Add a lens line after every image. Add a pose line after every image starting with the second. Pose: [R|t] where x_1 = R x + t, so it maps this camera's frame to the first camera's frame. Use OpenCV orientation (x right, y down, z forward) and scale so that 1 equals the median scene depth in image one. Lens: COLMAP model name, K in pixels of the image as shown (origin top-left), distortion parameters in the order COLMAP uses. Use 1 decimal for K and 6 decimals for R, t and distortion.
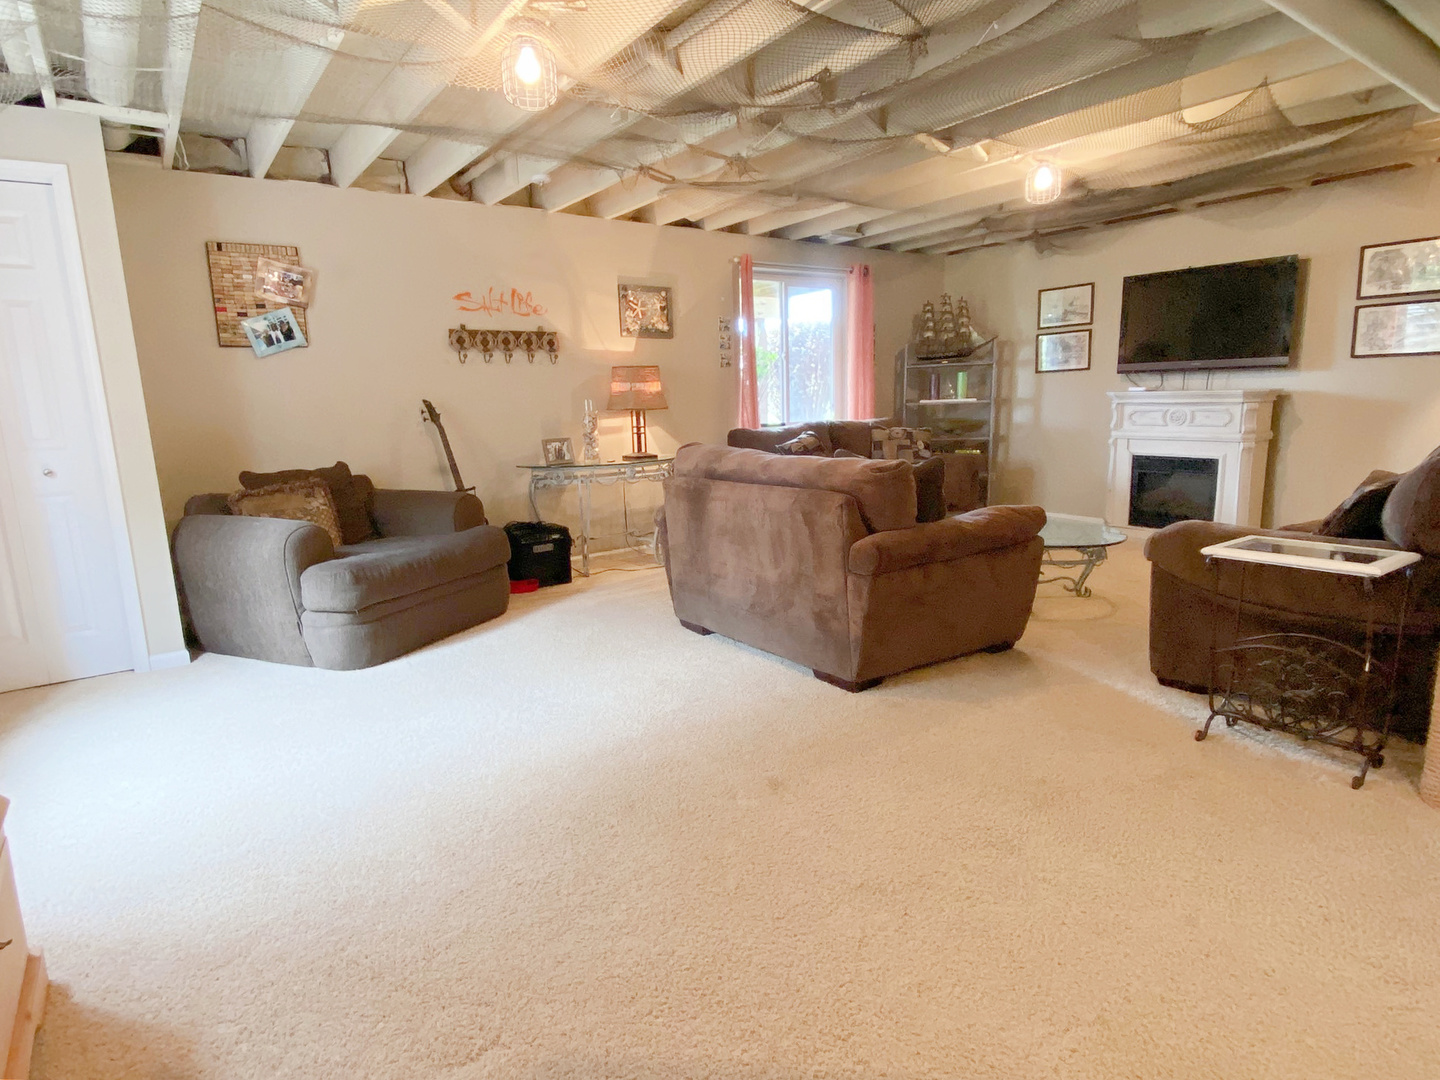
lens RADIAL K [[778.7, 0, 712.5], [0, 778.7, 537.4], [0, 0, 1]] dist [0.000682, -0.002203]
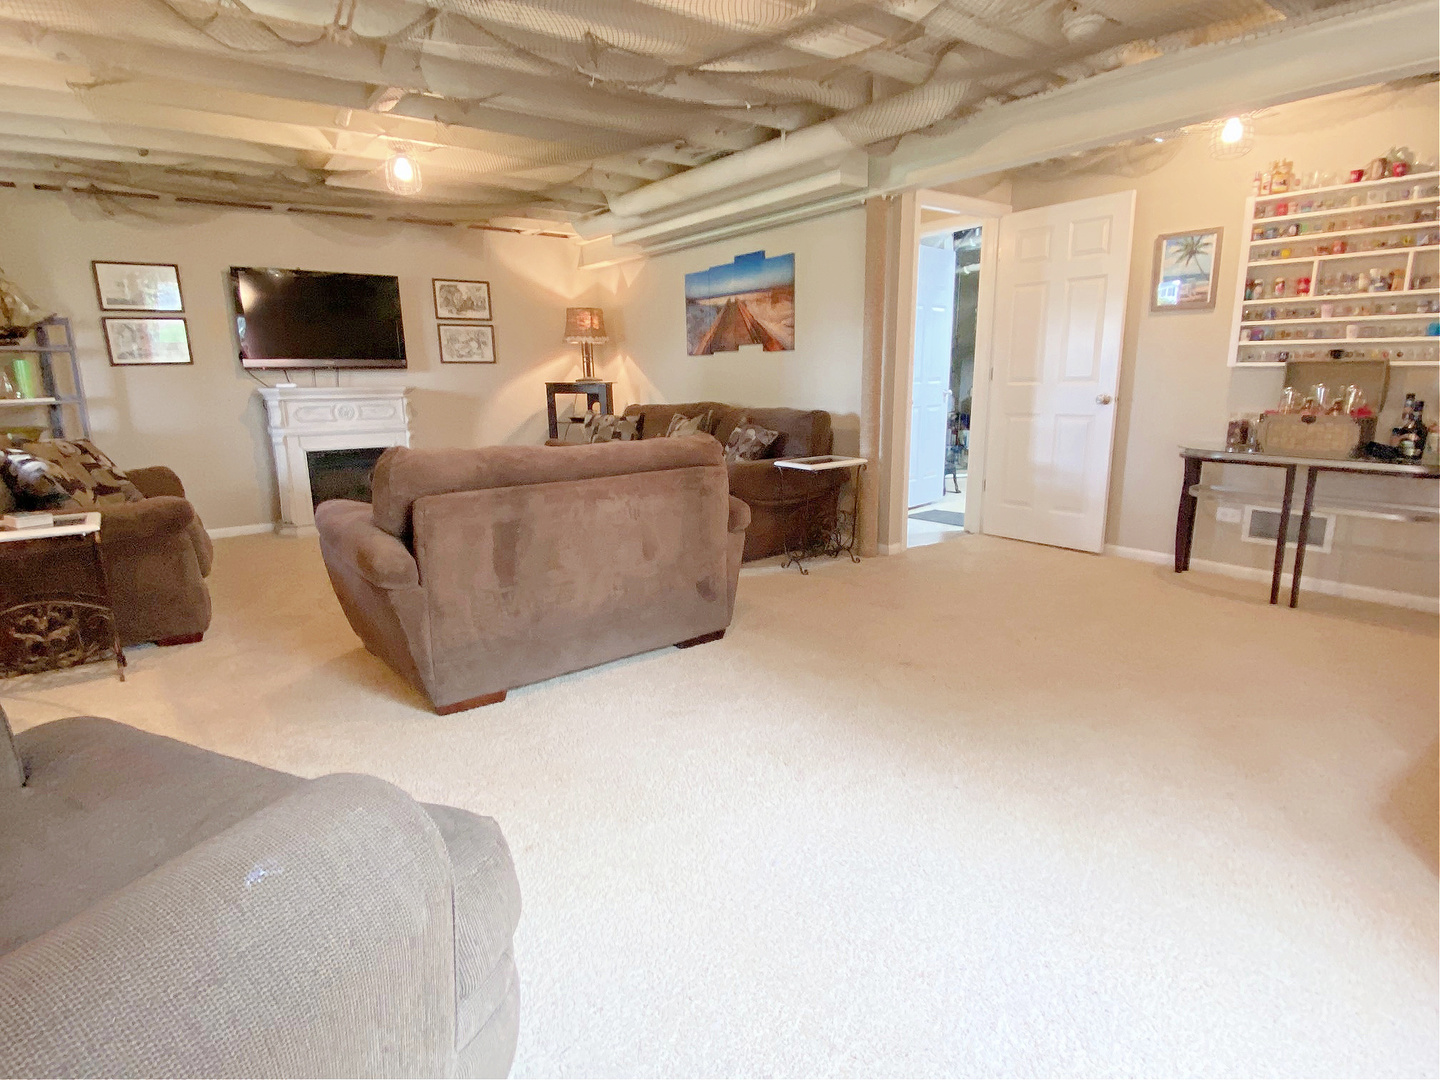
lens RADIAL K [[778.7, 0, 714.4], [0, 778.7, 539.7], [0, 0, 1]] dist [0.000682, -0.002203]
pose [[-0.011565, -0.182165, 0.983200, -0.514669], [0.193261, 0.964319, 0.180940, -0.085001], [-0.981079, 0.192106, 0.024053, 0.535852]]
